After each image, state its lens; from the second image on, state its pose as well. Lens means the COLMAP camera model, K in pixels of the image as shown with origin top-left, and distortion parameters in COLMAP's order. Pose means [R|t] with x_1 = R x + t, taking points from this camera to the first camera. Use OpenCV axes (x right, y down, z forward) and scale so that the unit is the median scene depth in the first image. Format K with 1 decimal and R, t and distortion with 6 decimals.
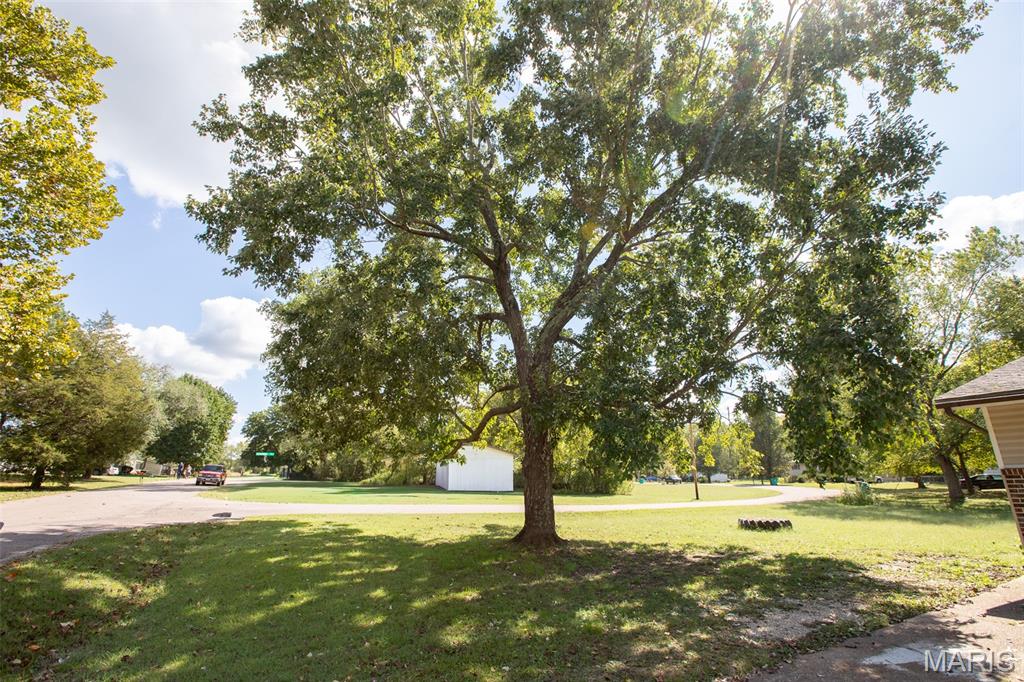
lens RADIAL K [[458.1, 0, 516.7], [0, 458.1, 339.2], [0, 0, 1]] dist [-0.036698, 0.000453]
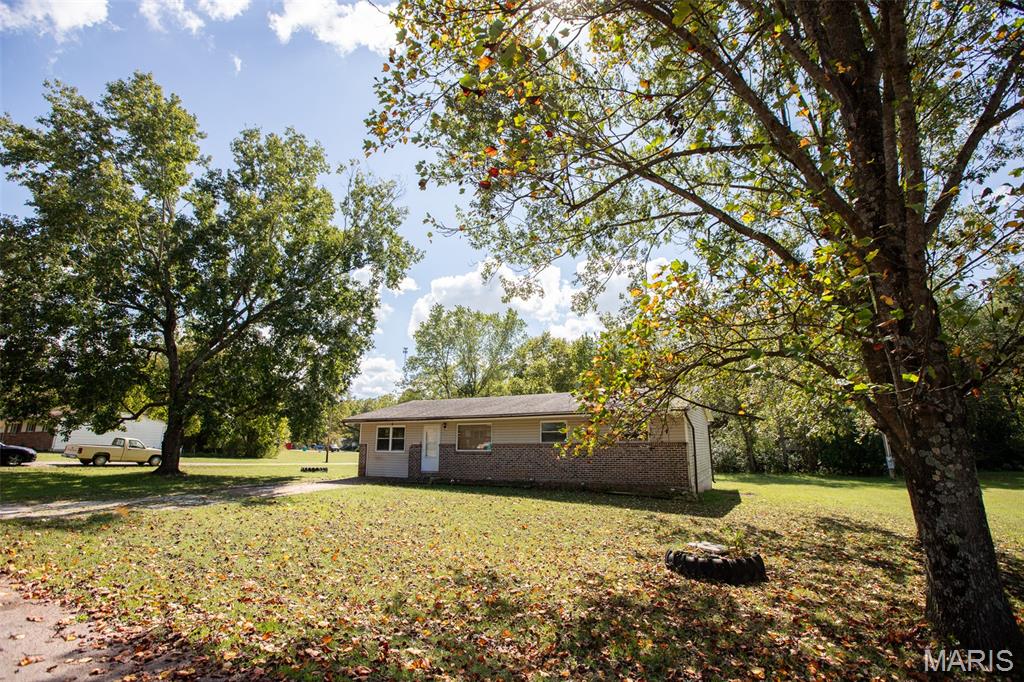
lens RADIAL K [[458.1, 0, 516.7], [0, 458.1, 339.2], [0, 0, 1]] dist [-0.036698, 0.000453]
pose [[0.806297, 0.135092, 0.575879, 0.067320], [-0.150560, 0.988377, -0.021056, -0.257737], [-0.572029, -0.069727, 0.817264, -1.172289]]
